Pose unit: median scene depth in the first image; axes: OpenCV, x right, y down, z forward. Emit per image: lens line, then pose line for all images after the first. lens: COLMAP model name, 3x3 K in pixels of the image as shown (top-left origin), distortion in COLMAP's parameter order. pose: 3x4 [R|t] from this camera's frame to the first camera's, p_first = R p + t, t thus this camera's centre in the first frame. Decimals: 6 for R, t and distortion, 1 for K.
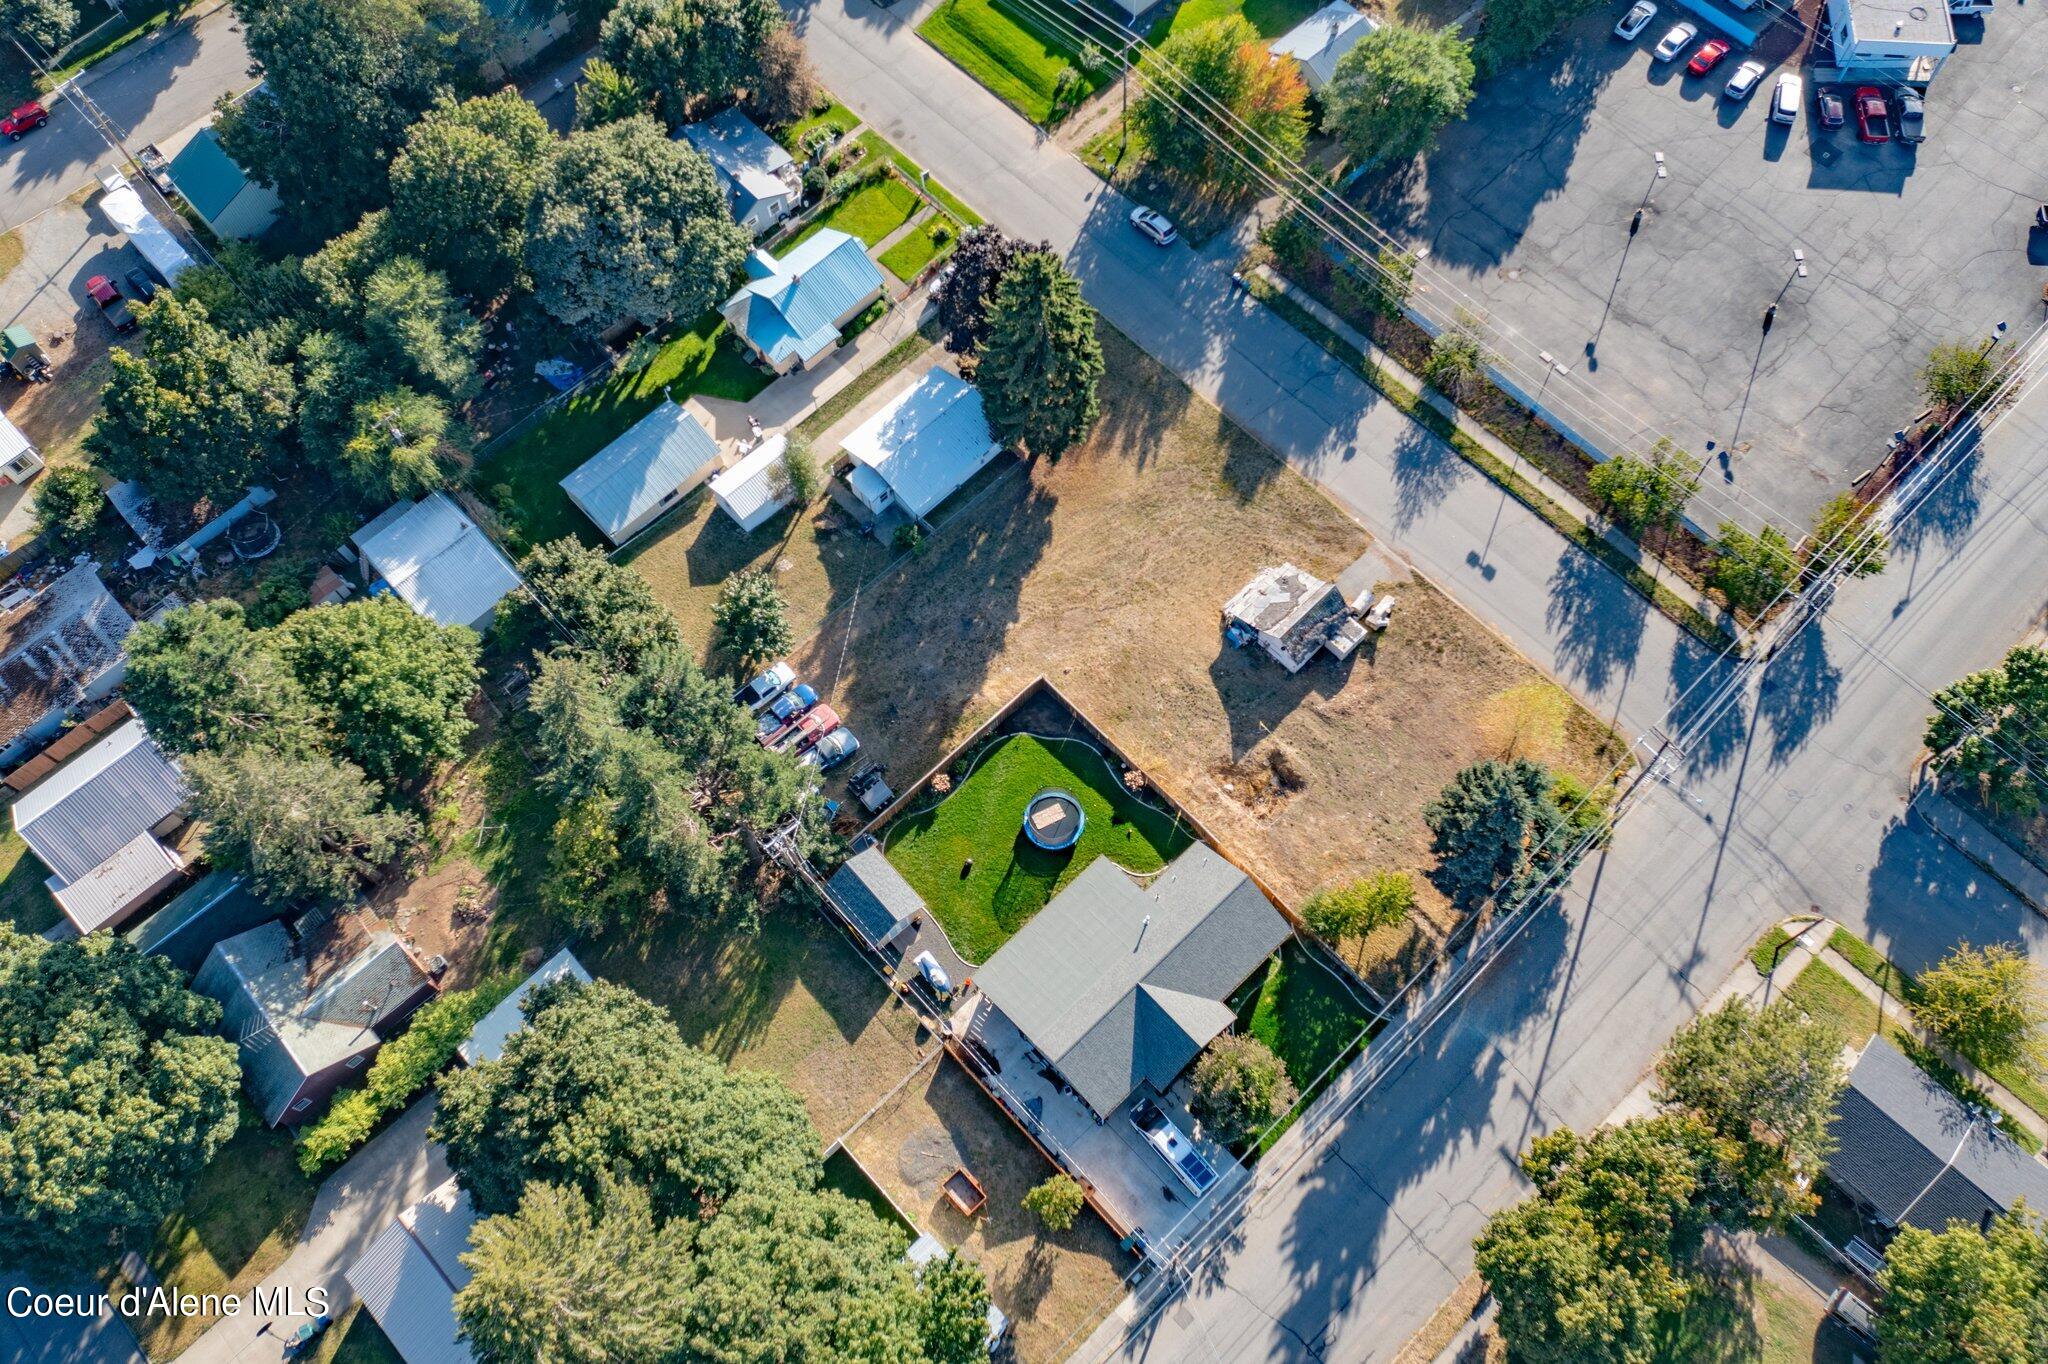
lens RADIAL K [[1619.2, 0, 1034.3], [0, 1619.2, 674.6], [0, 0, 1]] dist [-0.002572, -0.000823]
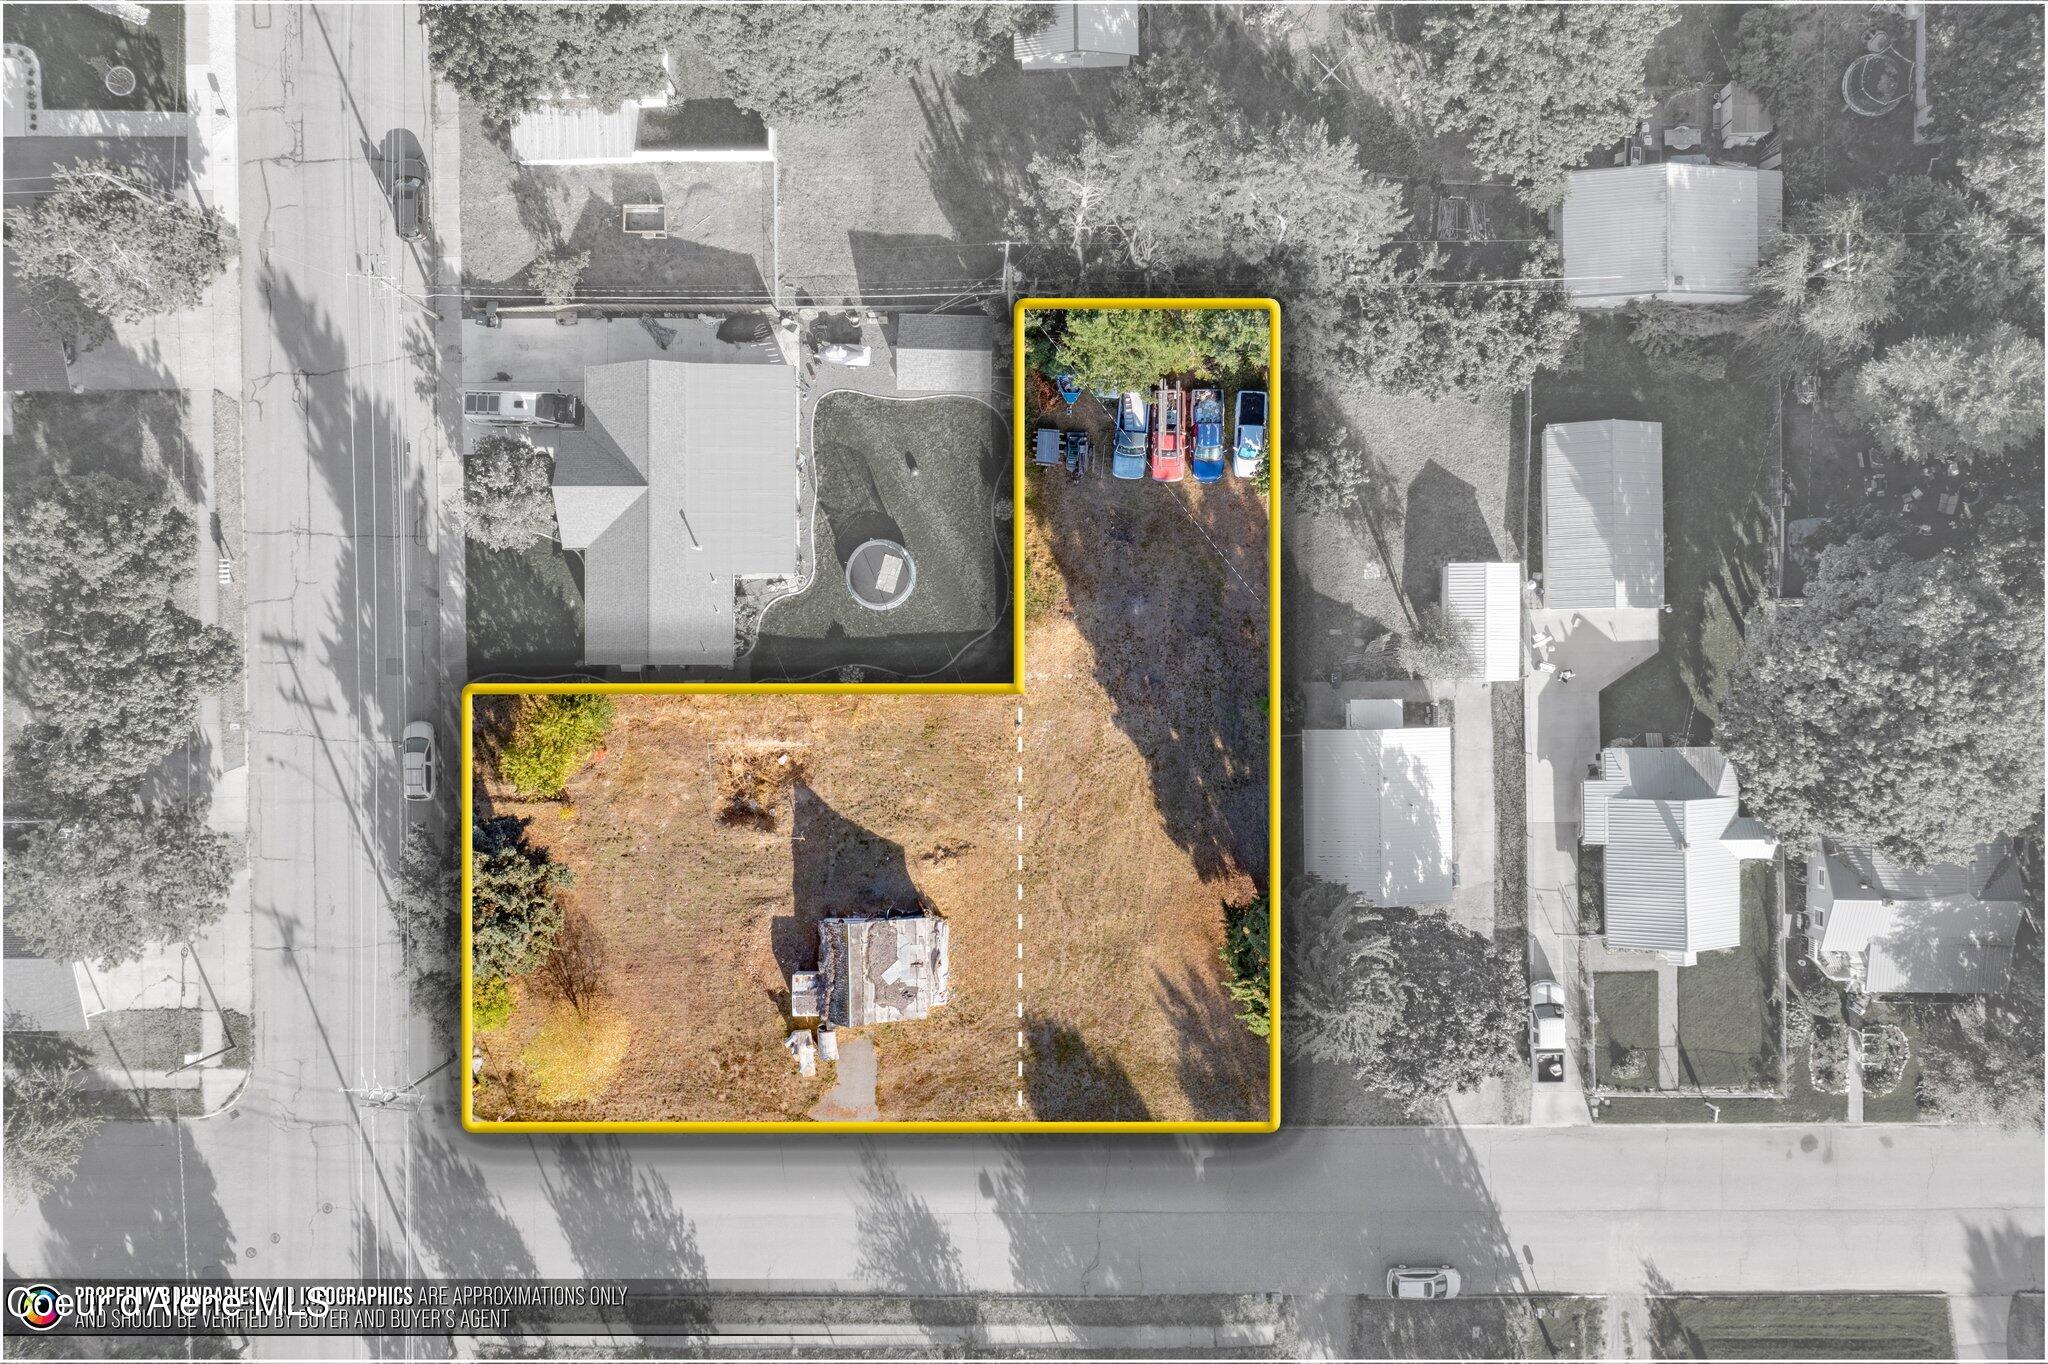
lens RADIAL K [[1615.4, 0, 1024.0], [0, 1615.4, 682.0], [0, 0, 1]] dist [-0.010090, 0.003614]
pose [[-0.685038, 0.726841, 0.049241, -0.037941], [-0.637364, -0.630699, 0.442703, -0.352606], [0.352830, 0.271884, 0.895315, 0.257858]]
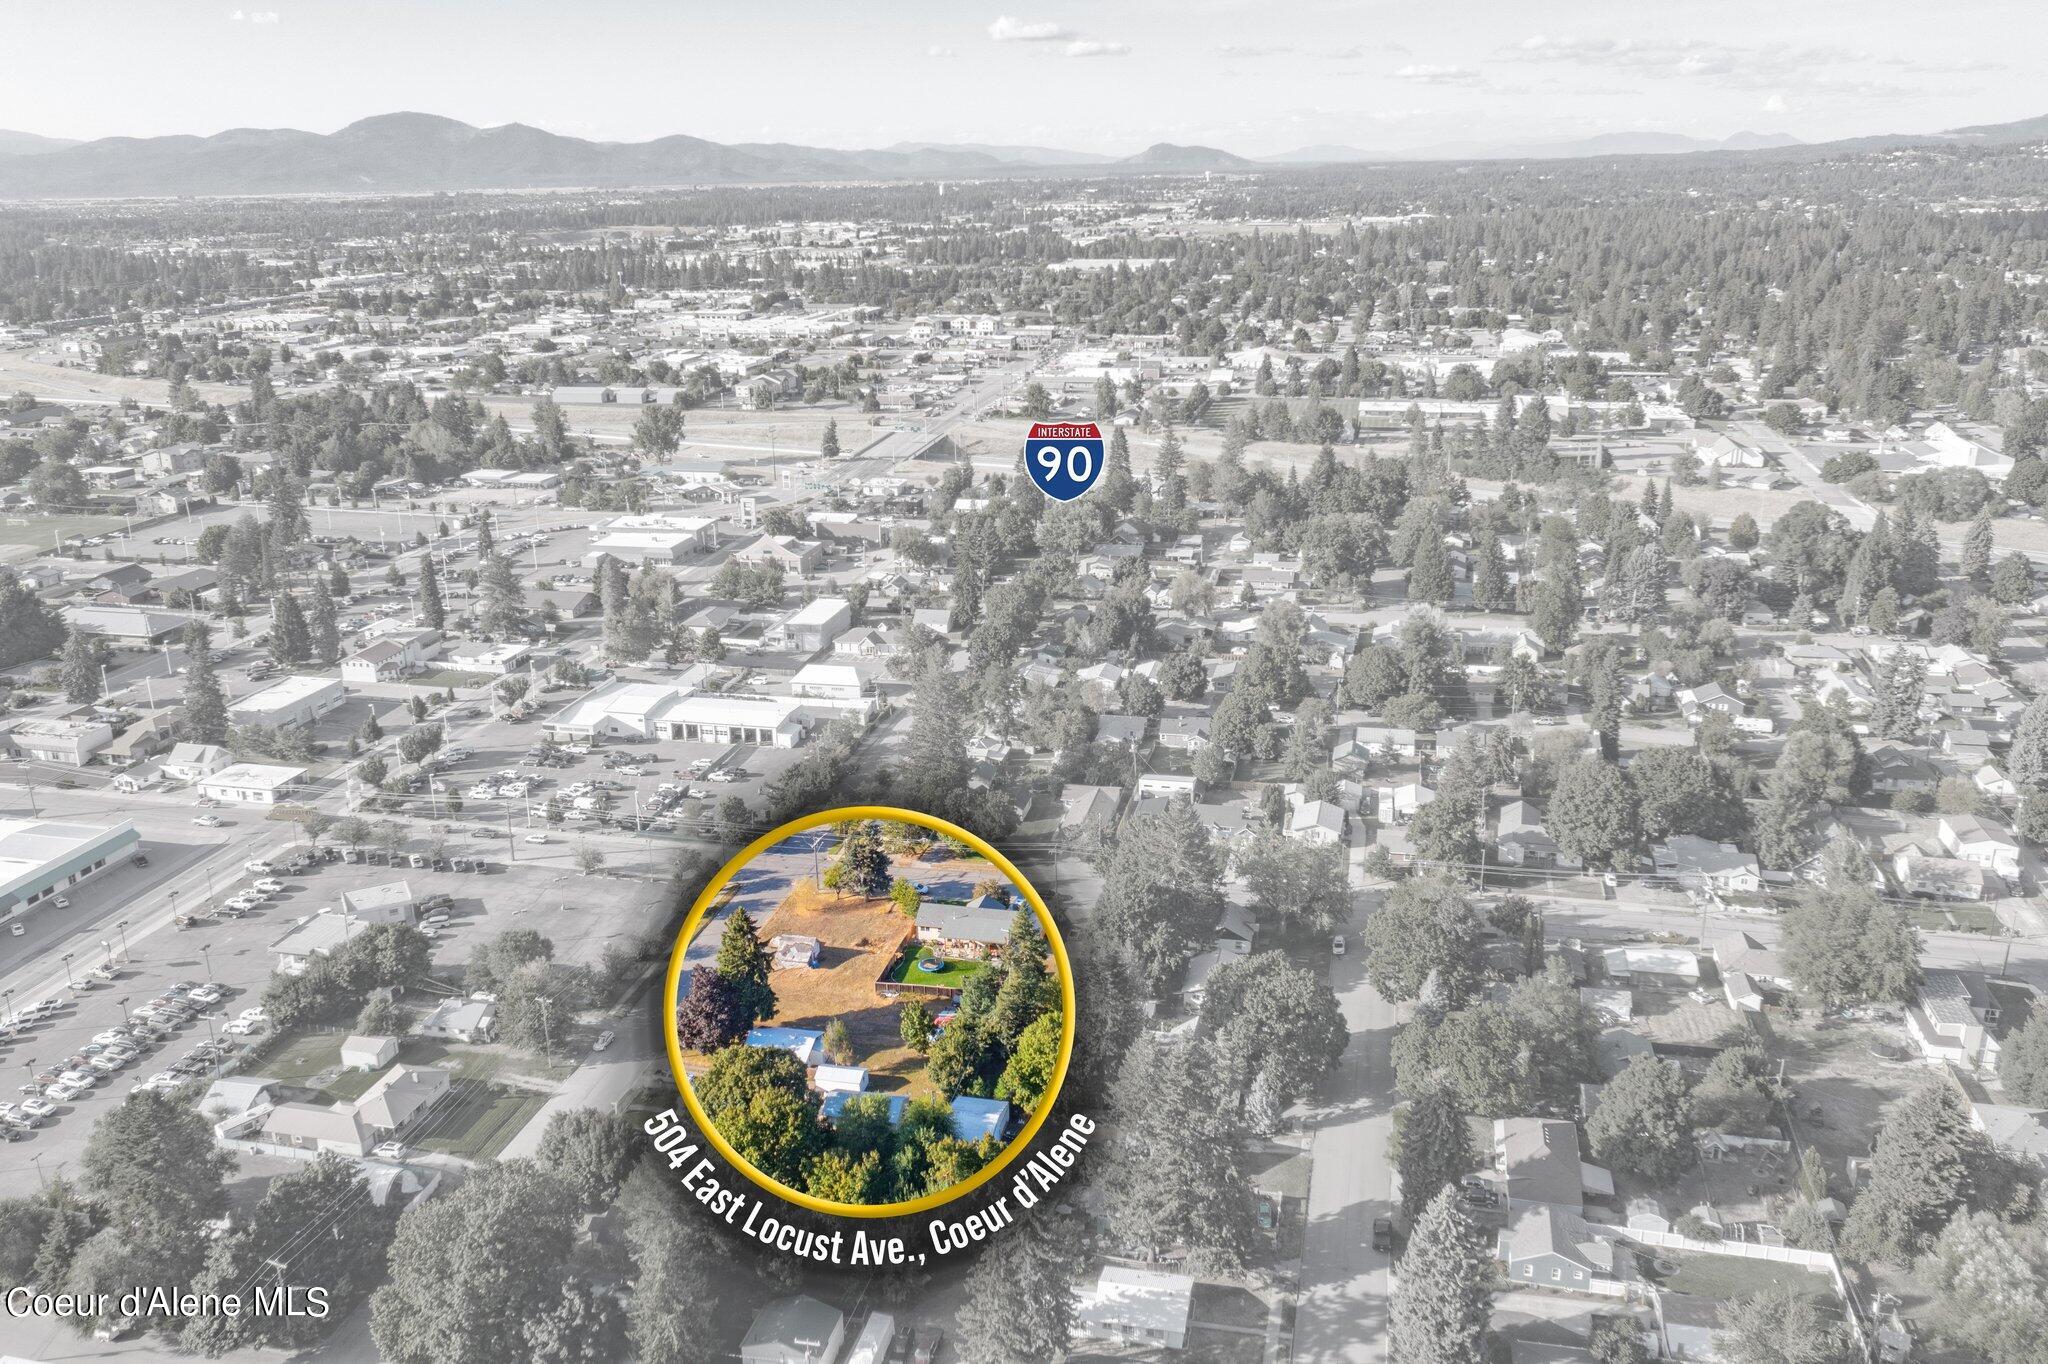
lens RADIAL K [[1619.2, 0, 1034.3], [0, 1619.2, 674.6], [0, 0, 1]] dist [-0.002572, -0.000823]
pose [[-0.552371, -0.226112, 0.802346, -1.715400], [0.763040, 0.250401, 0.595877, -1.199975], [-0.335643, 0.941368, 0.034219, 0.410799]]
